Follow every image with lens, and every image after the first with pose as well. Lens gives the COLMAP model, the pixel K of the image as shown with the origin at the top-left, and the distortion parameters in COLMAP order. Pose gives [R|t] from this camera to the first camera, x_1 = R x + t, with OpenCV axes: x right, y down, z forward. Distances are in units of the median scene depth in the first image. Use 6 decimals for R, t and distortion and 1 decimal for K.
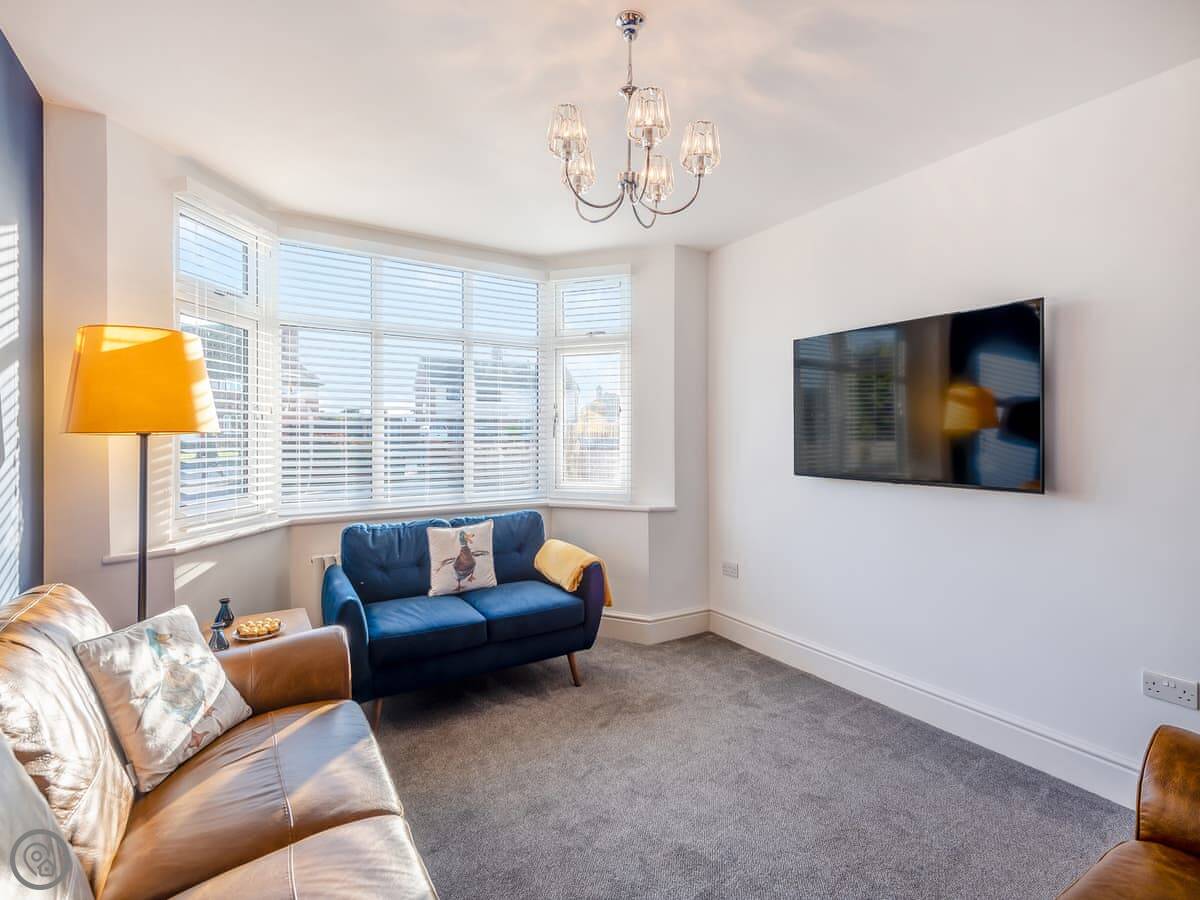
lens RADIAL K [[588.1, 0, 600.5], [0, 588.1, 441.7], [0, 0, 1]] dist [0.006868, -0.000260]
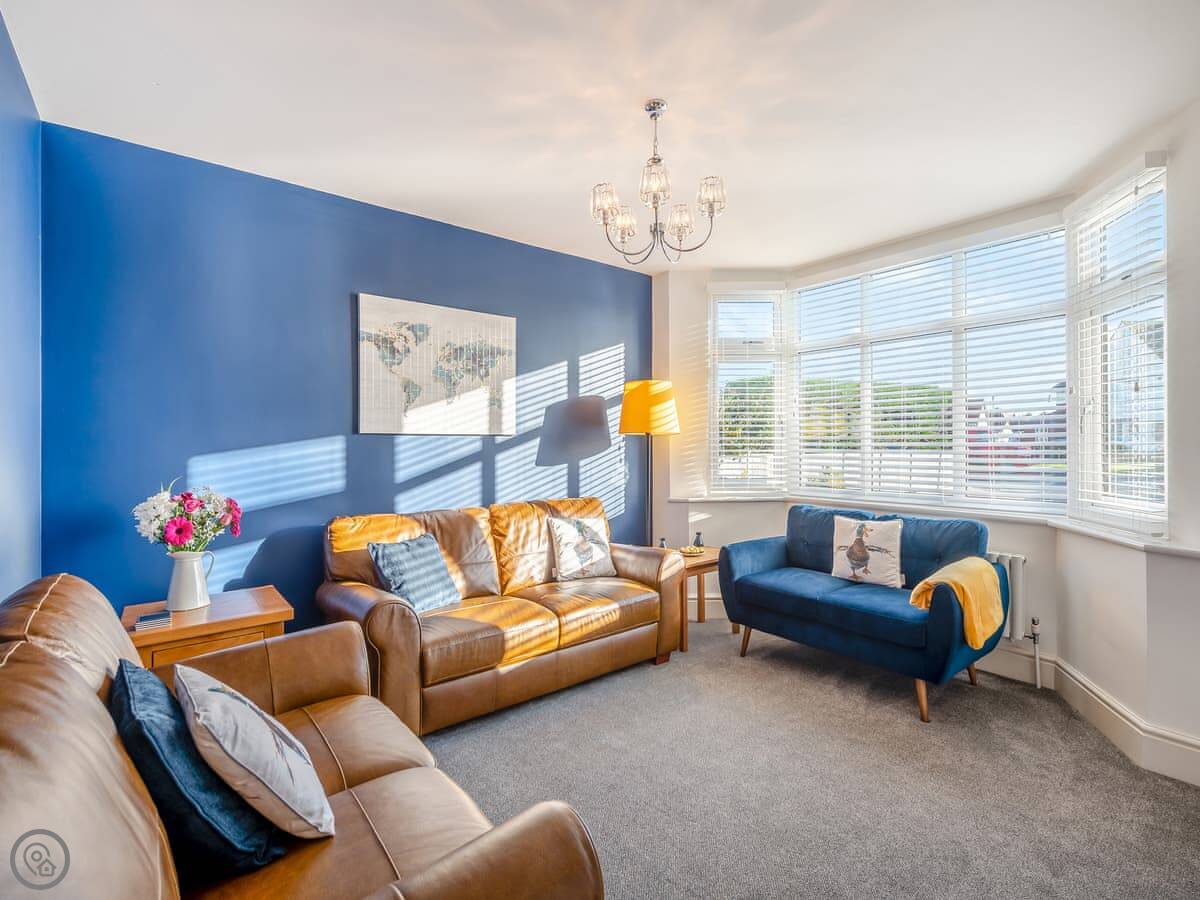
lens RADIAL K [[588.1, 0, 600.5], [0, 588.1, 441.7], [0, 0, 1]] dist [0.006868, -0.000260]
pose [[0.077793, 0.004922, -0.996957, 0.792224], [0.000122, 0.999988, 0.004947, -0.001002], [0.996970, -0.000506, 0.077791, 0.457977]]
